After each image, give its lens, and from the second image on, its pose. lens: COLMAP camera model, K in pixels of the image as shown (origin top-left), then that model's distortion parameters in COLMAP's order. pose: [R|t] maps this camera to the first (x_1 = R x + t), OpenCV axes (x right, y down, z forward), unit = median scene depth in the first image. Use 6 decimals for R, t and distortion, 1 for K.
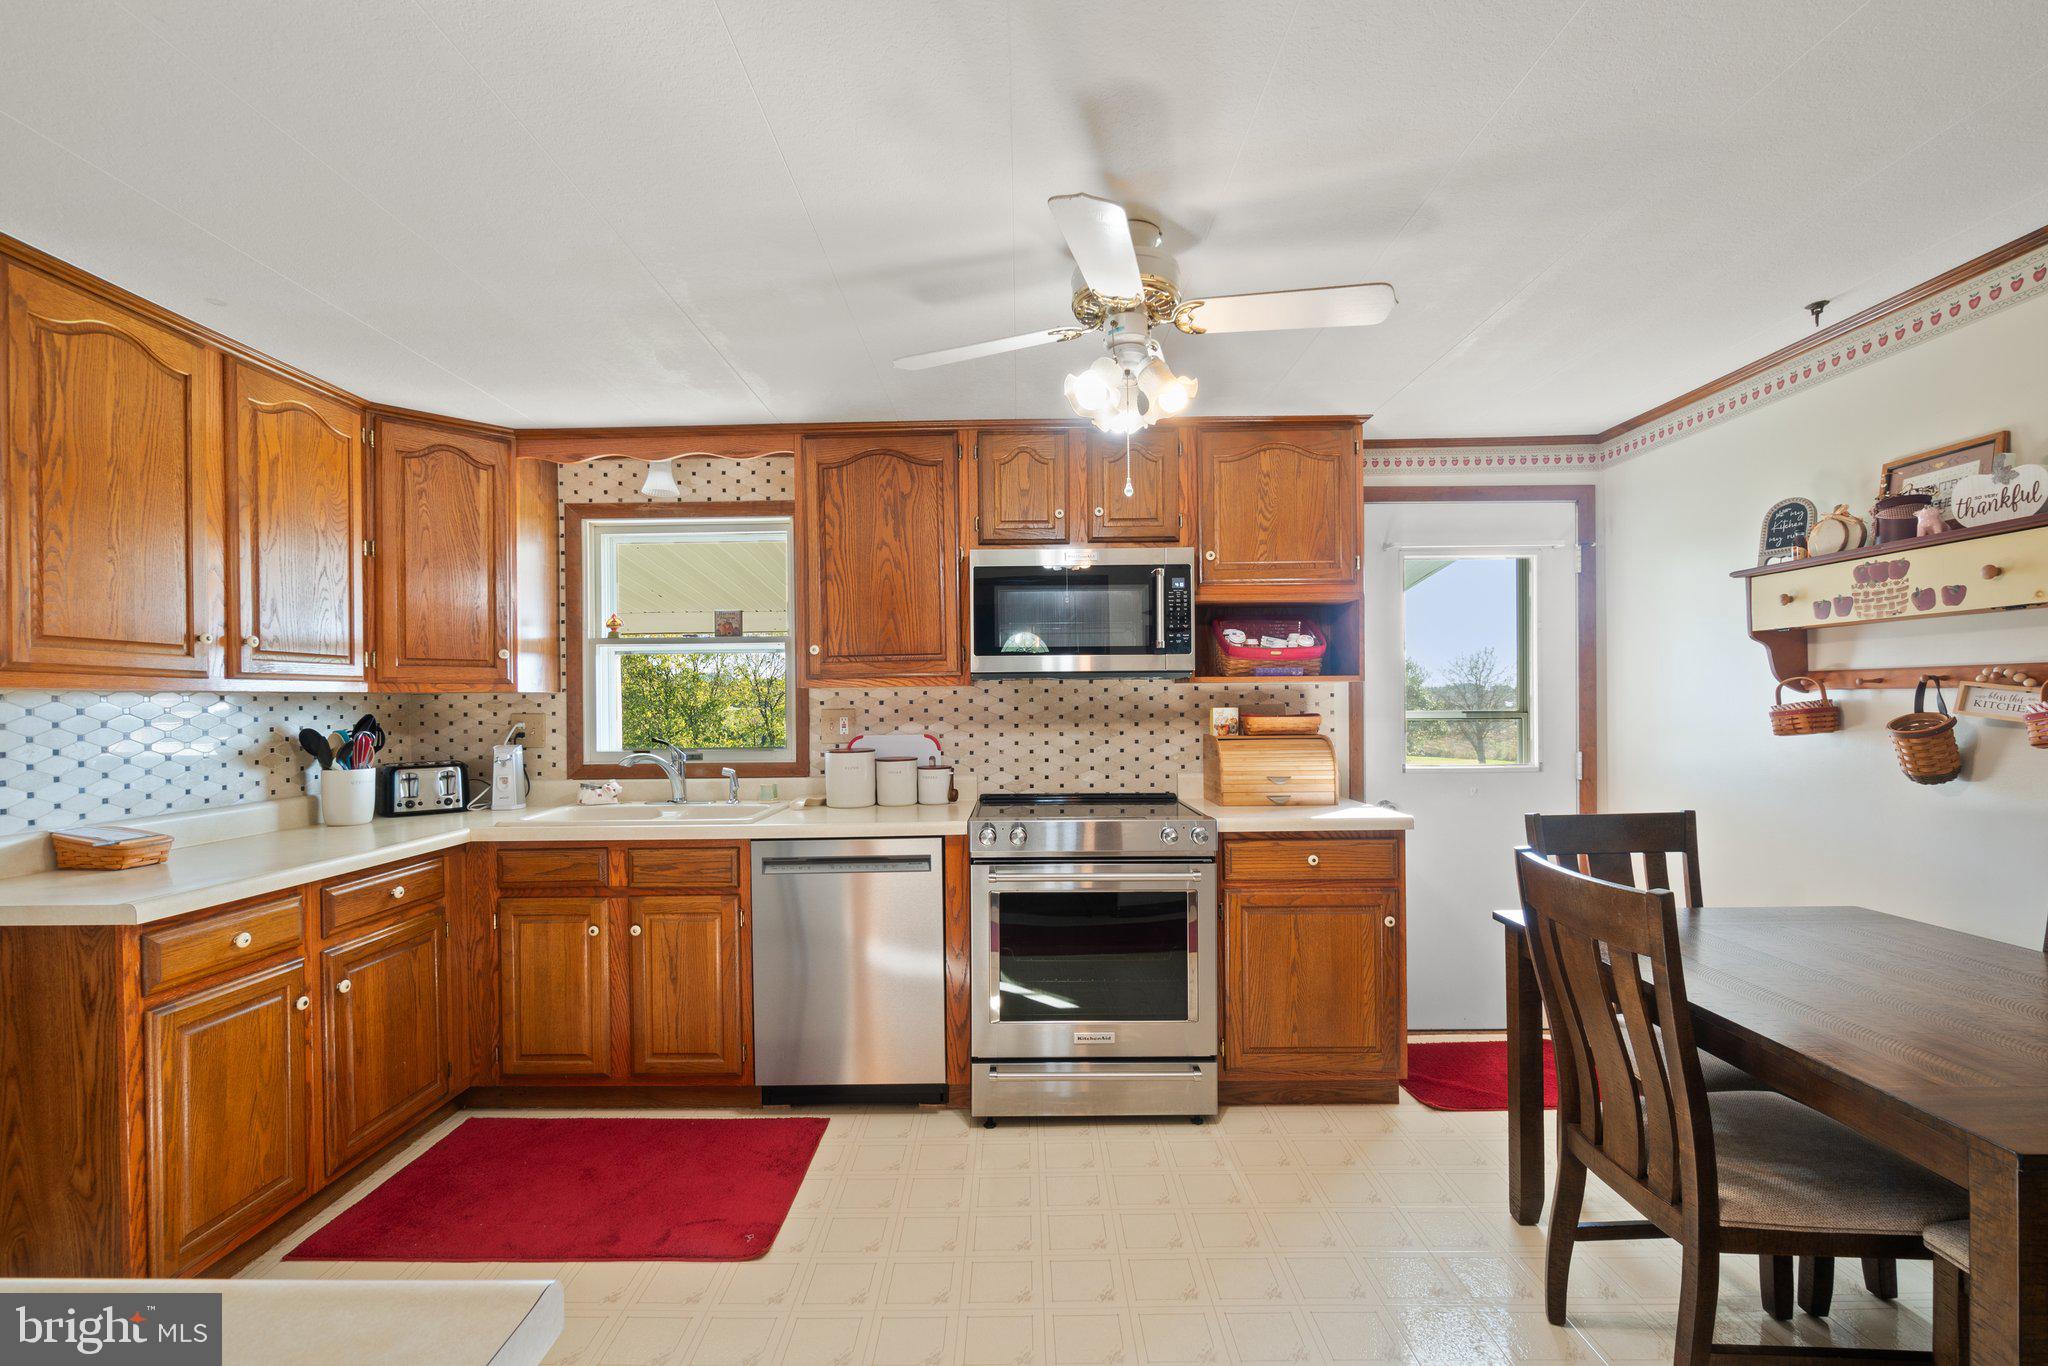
lens RADIAL K [[888.5, 0, 1022.6], [0, 888.5, 704.3], [0, 0, 1]] dist [-0.000634, -0.000318]
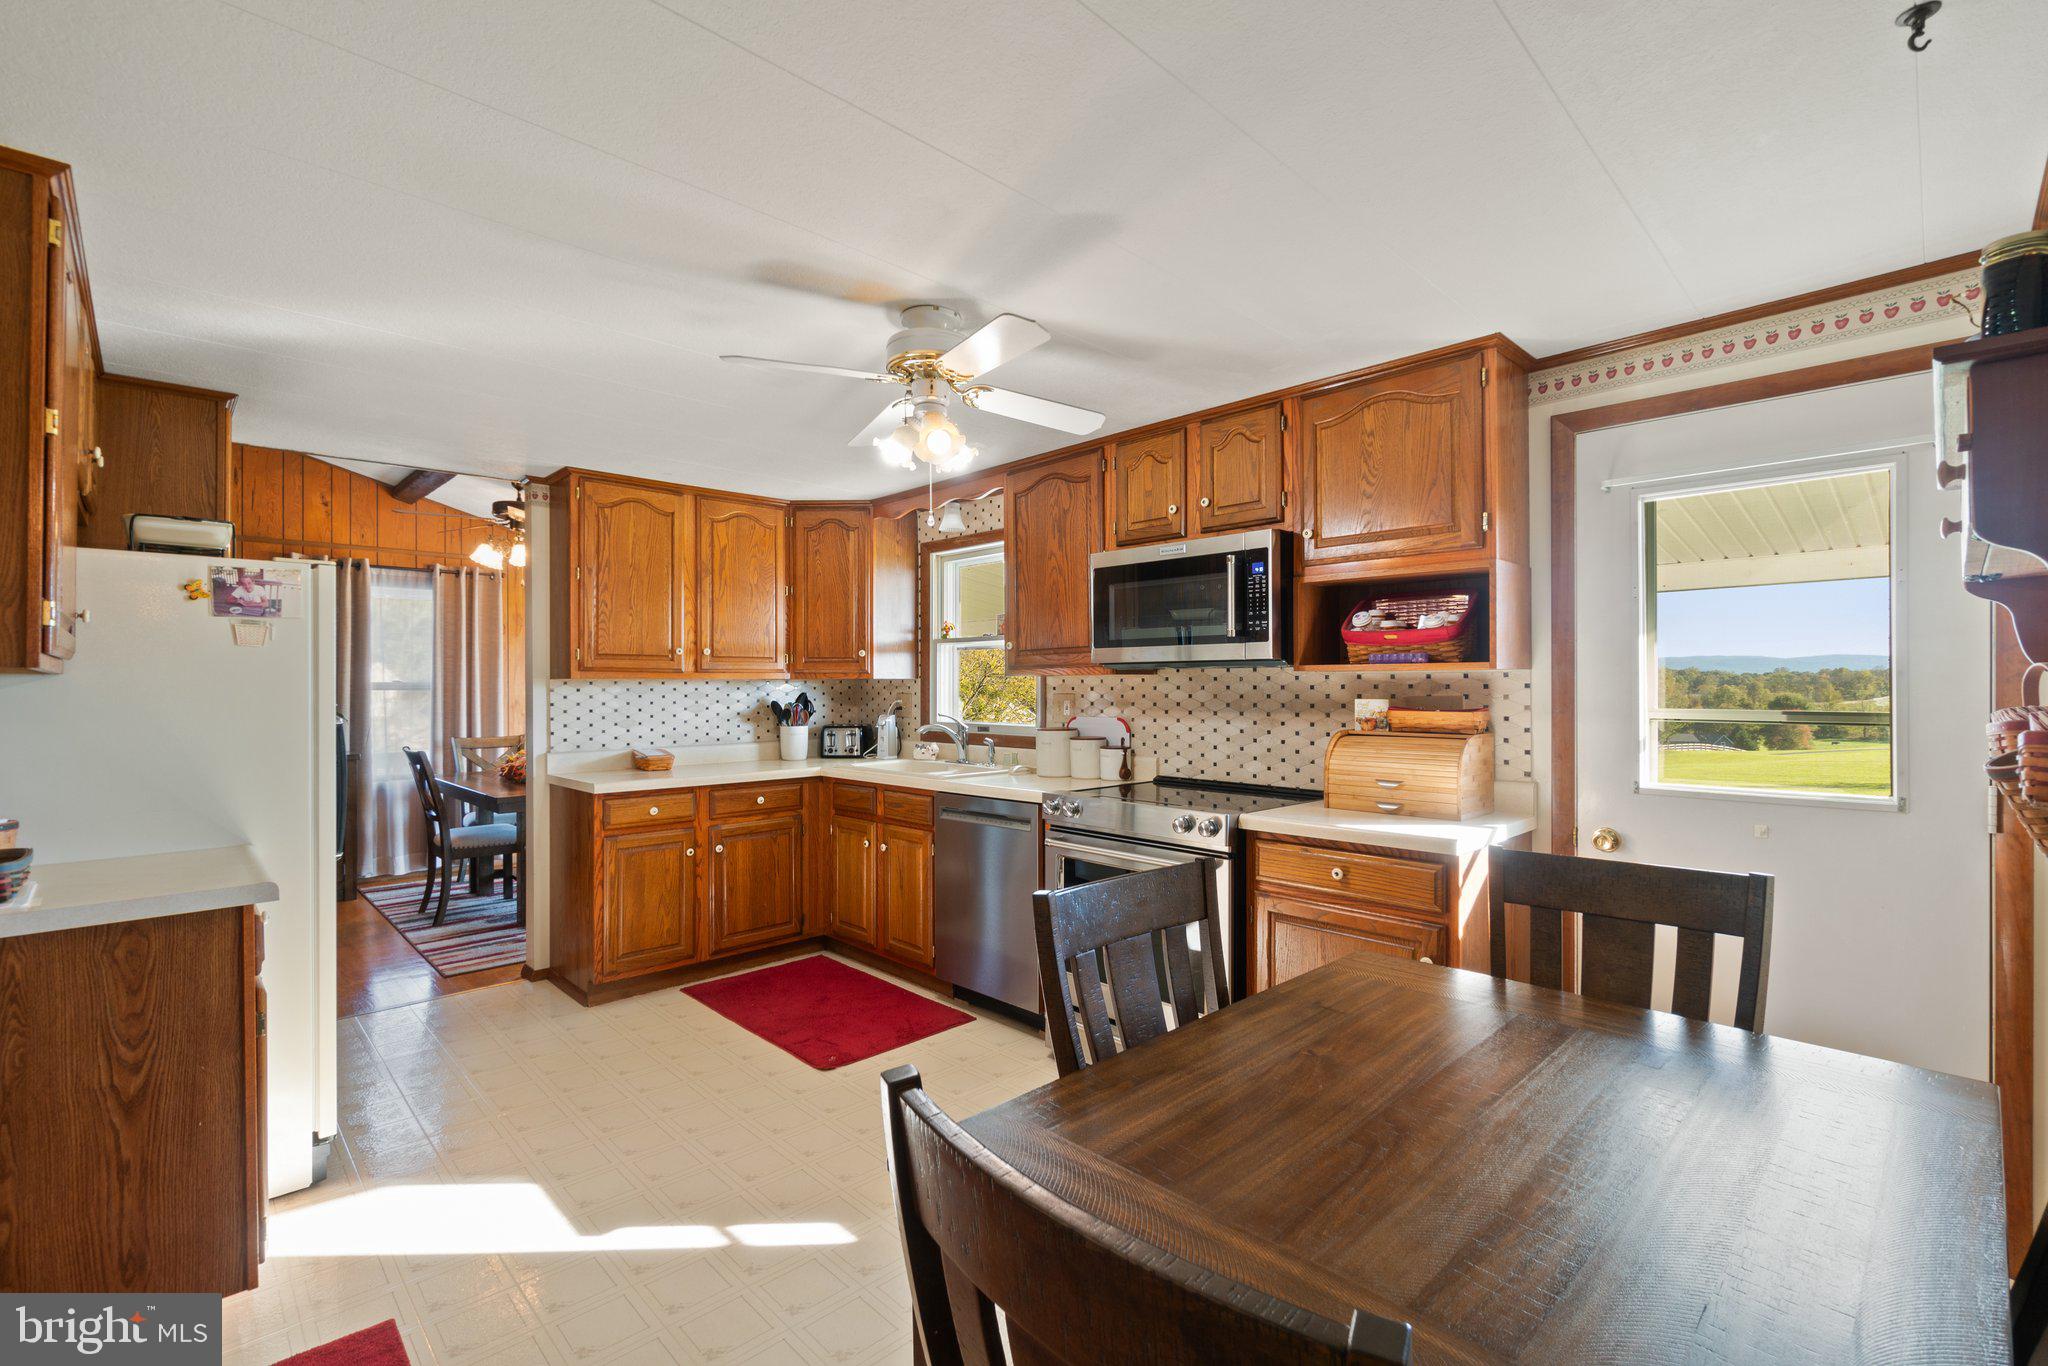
lens RADIAL K [[906.5, 0, 1024.0], [0, 906.5, 683.0], [0, 0, 1]] dist [-0.000129, -0.000125]
pose [[0.698212, 0.007200, -0.715855, 0.679865], [-0.007588, 0.999968, 0.002657, -0.012891], [0.715851, 0.003577, 0.698244, 0.134254]]
